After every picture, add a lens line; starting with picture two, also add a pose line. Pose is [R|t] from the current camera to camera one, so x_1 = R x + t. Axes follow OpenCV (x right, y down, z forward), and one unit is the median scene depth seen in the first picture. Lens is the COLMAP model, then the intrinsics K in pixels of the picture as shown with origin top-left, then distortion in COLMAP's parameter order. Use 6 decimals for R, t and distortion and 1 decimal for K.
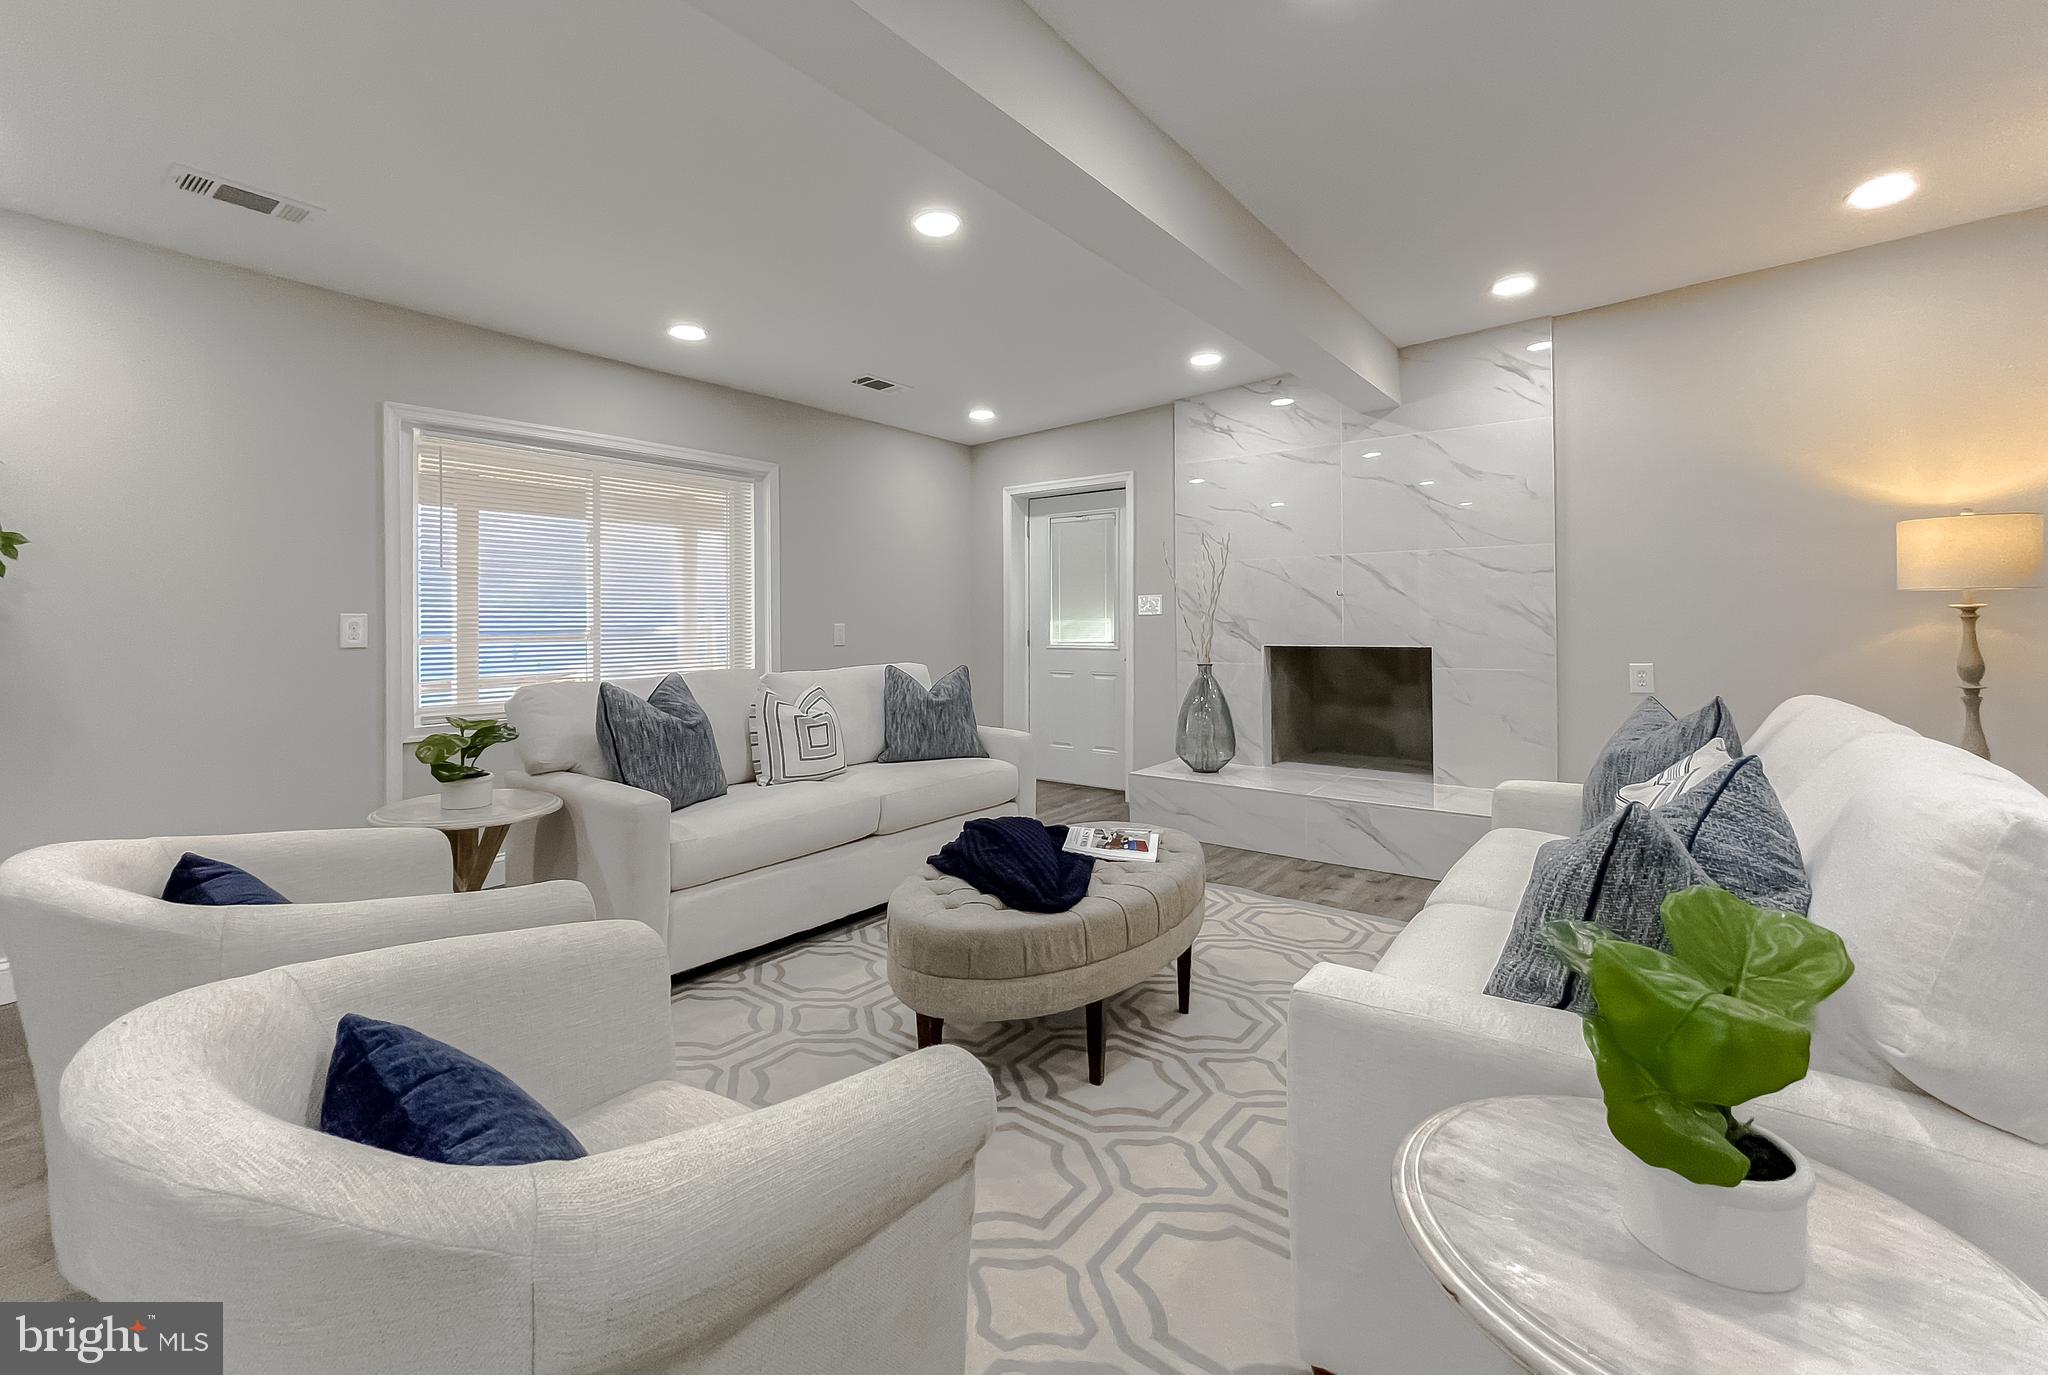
lens RADIAL K [[837.4, 0, 1024.0], [0, 837.4, 687.5], [0, 0, 1]] dist [0.000495, 0.000083]
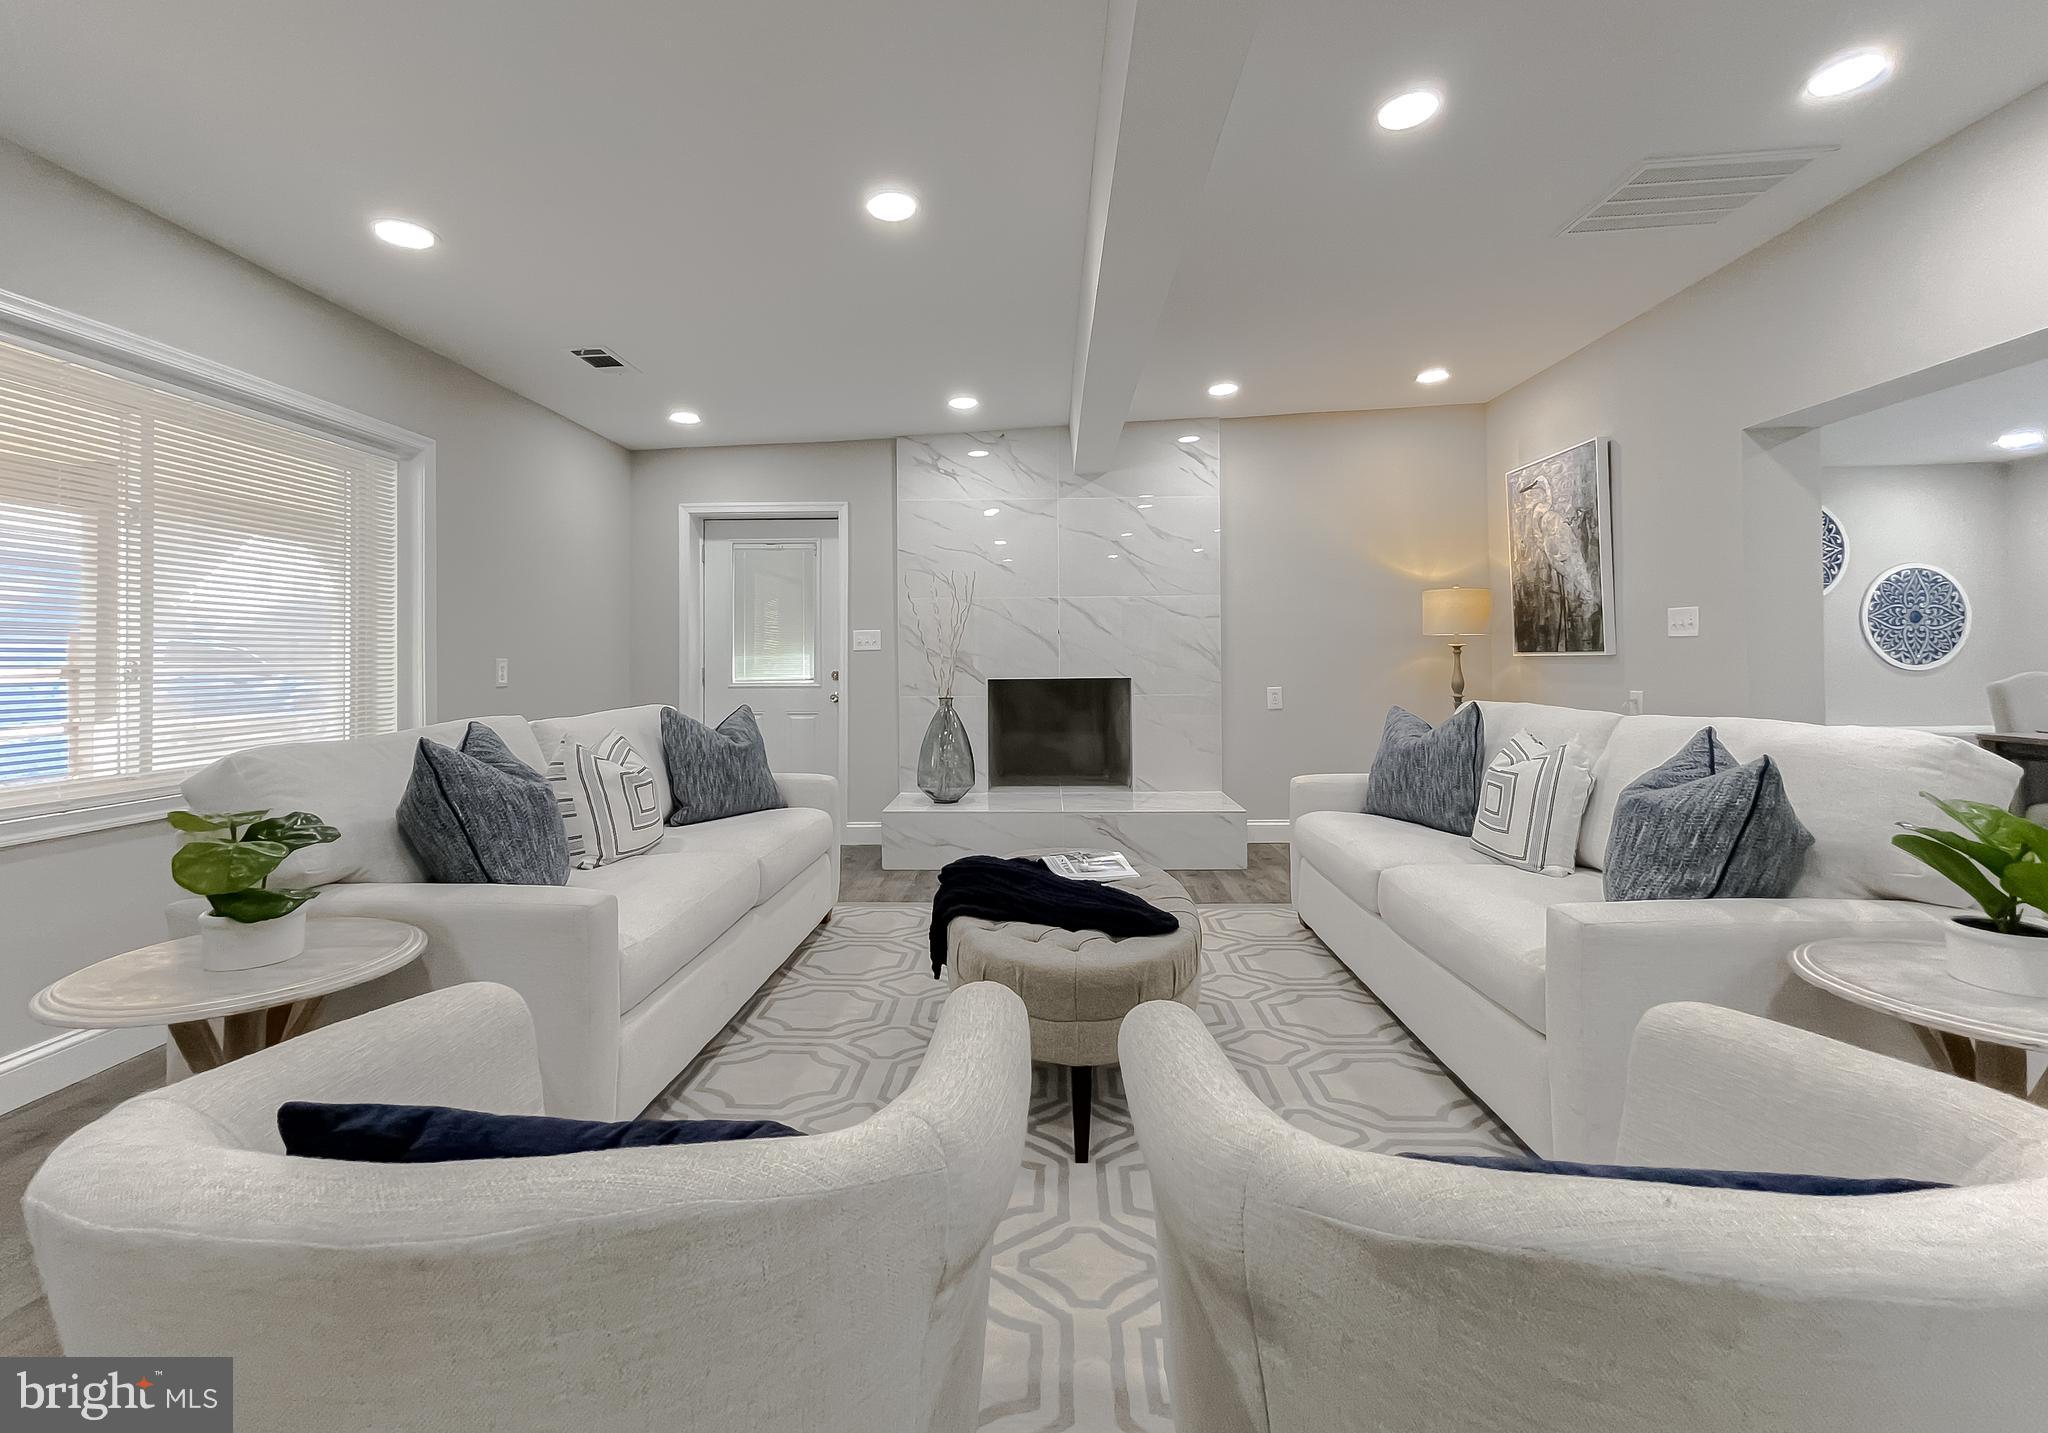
lens RADIAL K [[835.1, 0, 1022.6], [0, 835.1, 708.0], [0, 0, 1]] dist [-0.000184, 0.000017]
pose [[0.816992, -0.032511, 0.575732, -0.304663], [0.046291, 0.998885, -0.009284, -0.001594], [-0.574788, 0.034236, 0.817586, 0.113061]]
